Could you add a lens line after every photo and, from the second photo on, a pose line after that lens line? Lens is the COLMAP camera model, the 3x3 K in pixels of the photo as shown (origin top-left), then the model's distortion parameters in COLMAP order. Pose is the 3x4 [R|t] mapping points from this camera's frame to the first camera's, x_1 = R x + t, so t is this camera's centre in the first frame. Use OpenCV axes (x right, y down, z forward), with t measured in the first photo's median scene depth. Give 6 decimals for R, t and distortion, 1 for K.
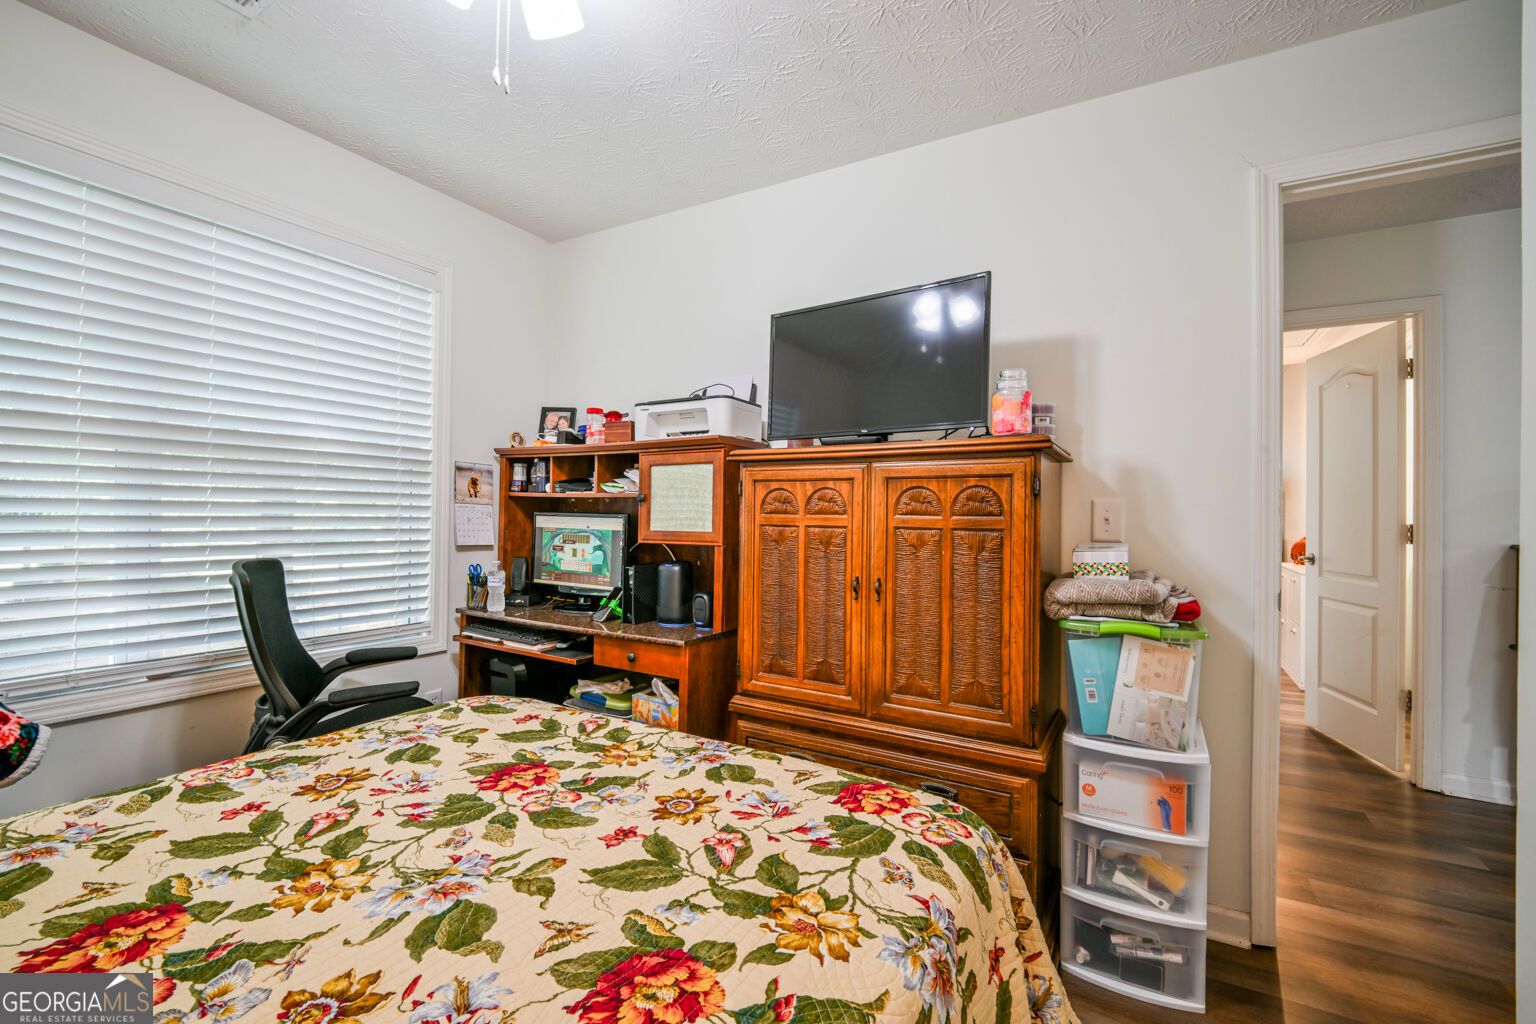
lens RADIAL K [[630.0, 0, 777.9], [0, 630.0, 505.9], [0, 0, 1]] dist [-0.008129, -0.003286]
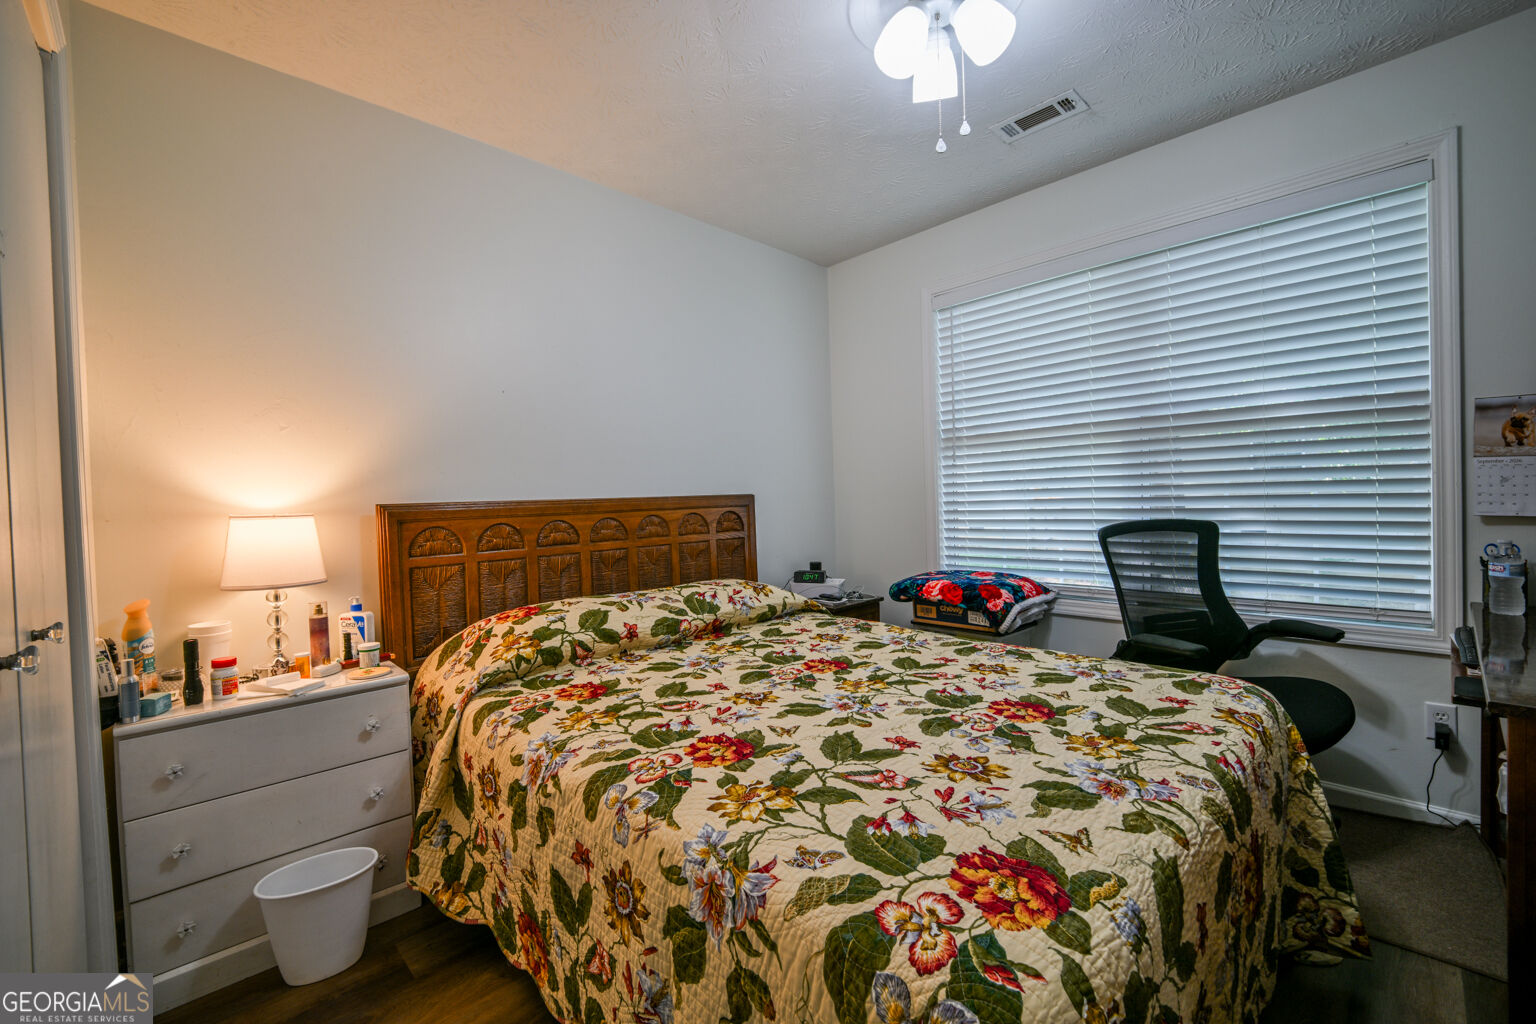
lens RADIAL K [[630.0, 0, 779.0], [0, 630.0, 514.0], [0, 0, 1]] dist [-0.008129, -0.003286]
pose [[-0.255105, 0.022484, -0.966652, 0.863306], [0.038909, 0.999159, 0.012972, 0.046043], [0.966130, -0.034303, -0.255766, 0.952056]]
